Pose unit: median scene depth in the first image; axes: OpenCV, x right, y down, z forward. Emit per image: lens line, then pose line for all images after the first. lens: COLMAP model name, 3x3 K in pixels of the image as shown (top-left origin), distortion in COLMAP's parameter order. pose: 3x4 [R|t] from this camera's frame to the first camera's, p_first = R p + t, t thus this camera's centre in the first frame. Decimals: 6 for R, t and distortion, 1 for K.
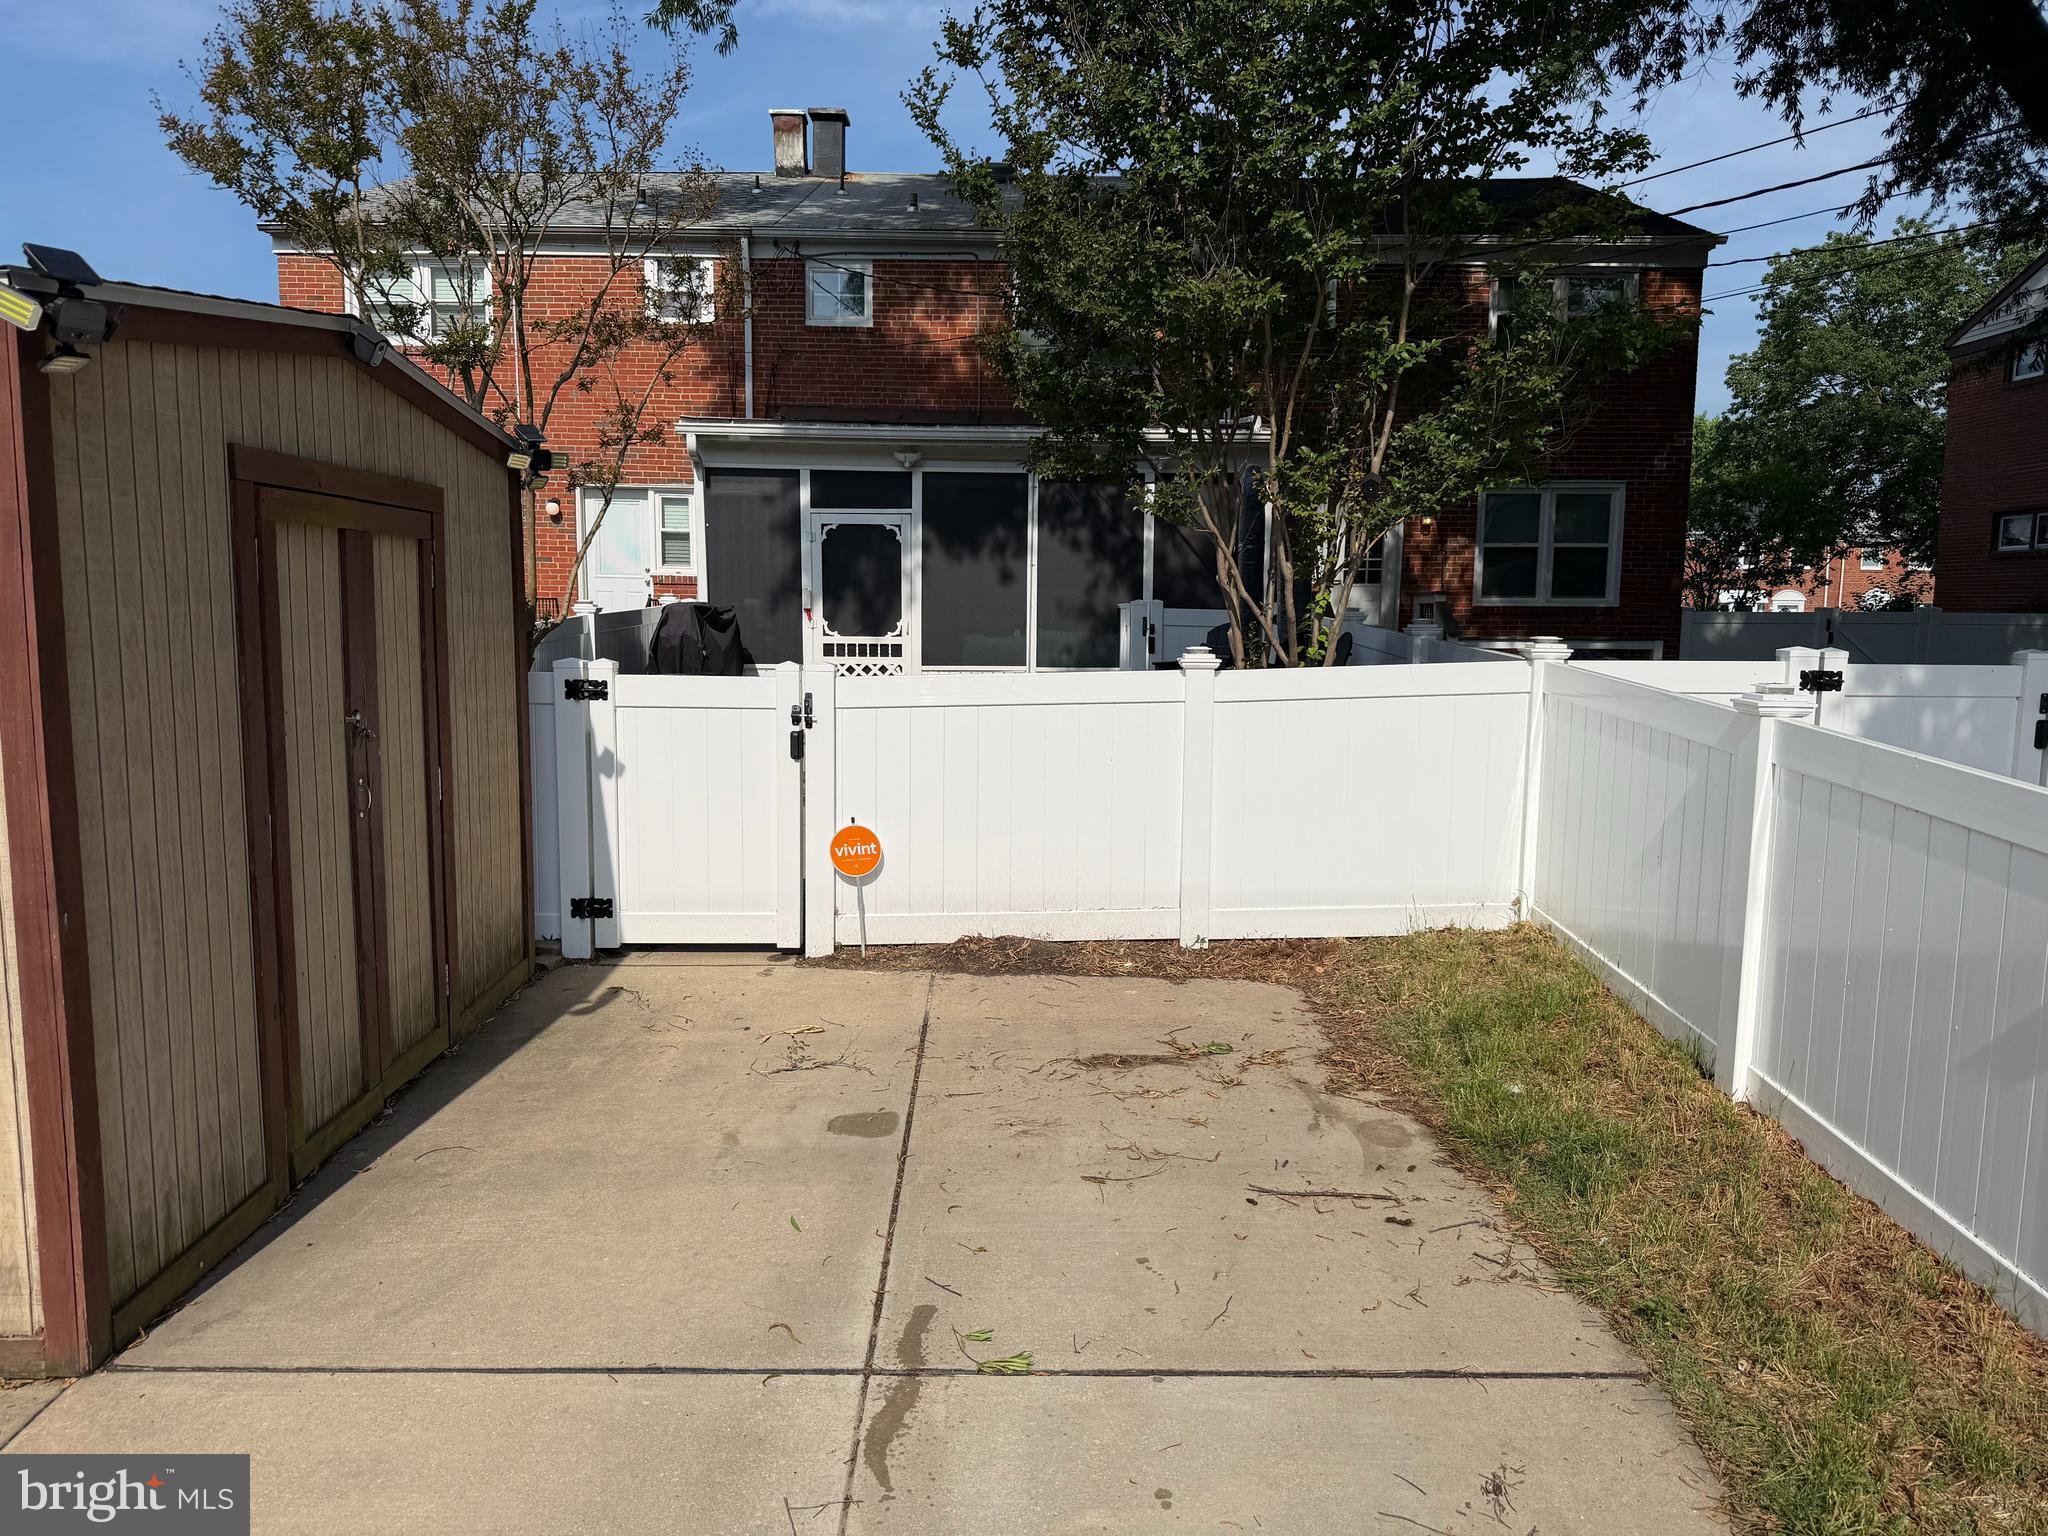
lens RADIAL K [[1418.3, 0, 1008.0], [0, 1418.3, 757.6], [0, 0, 1]] dist [0.045385, -0.002633]
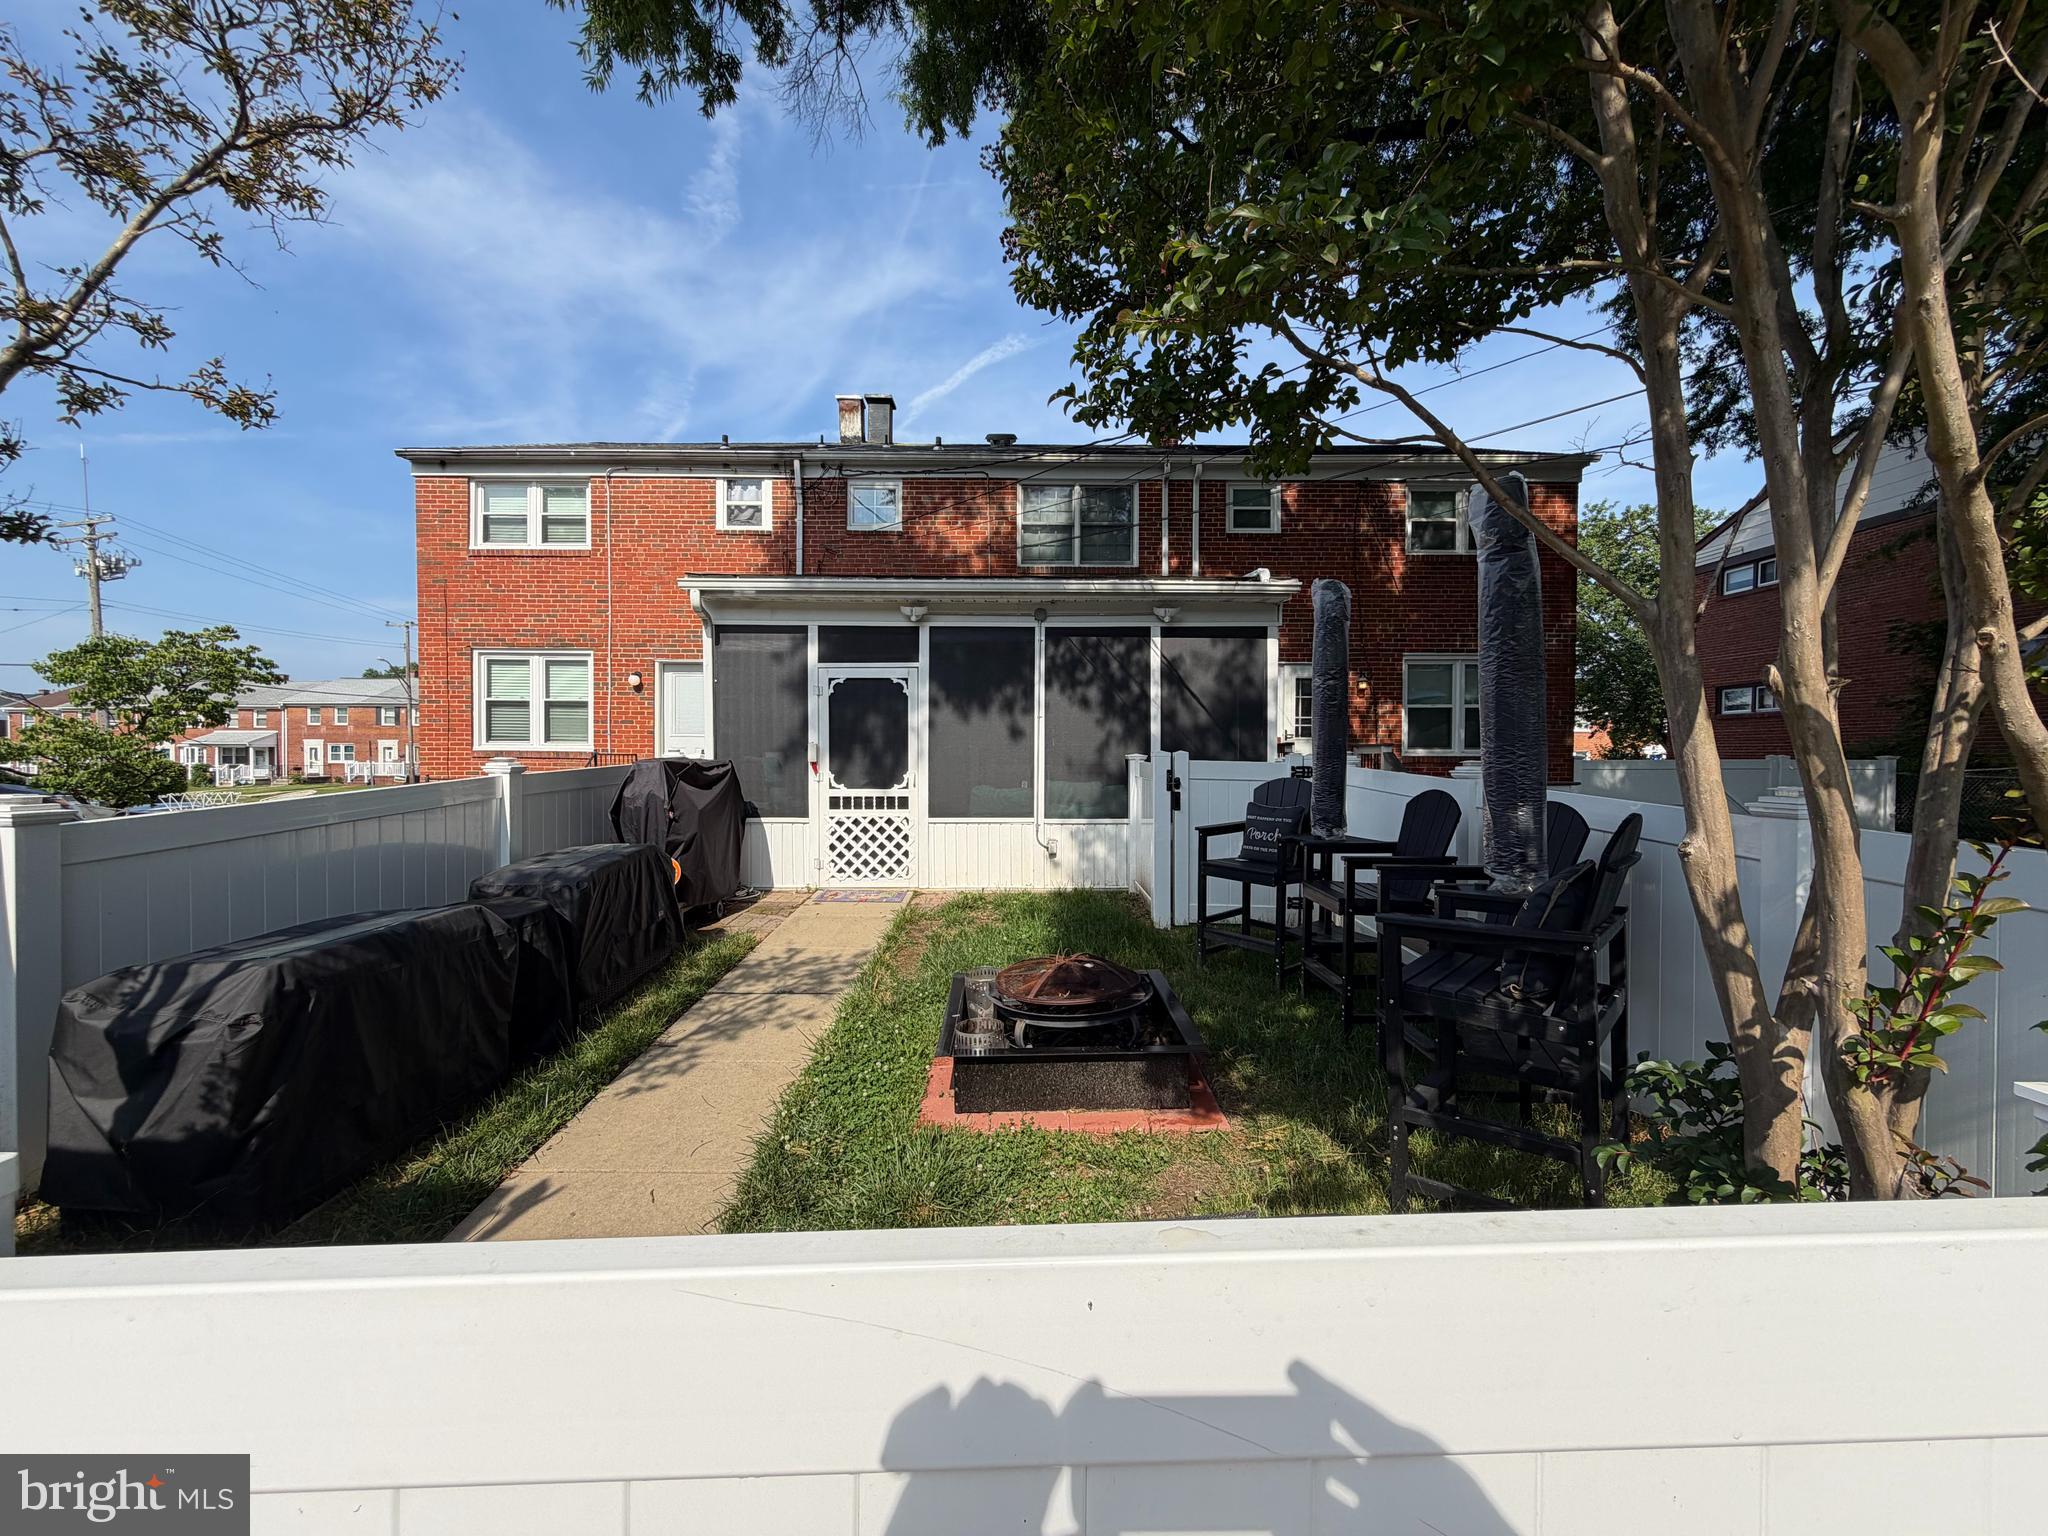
lens RADIAL K [[822.9, 0, 1026.2], [0, 822.9, 764.2], [0, 0, 1]] dist [0.003265, 0.000044]
pose [[0.999733, -0.000461, 0.023092, -0.007354], [0.002598, 0.995702, -0.092579, -0.052468], [-0.022950, 0.092615, 0.995438, 0.427242]]
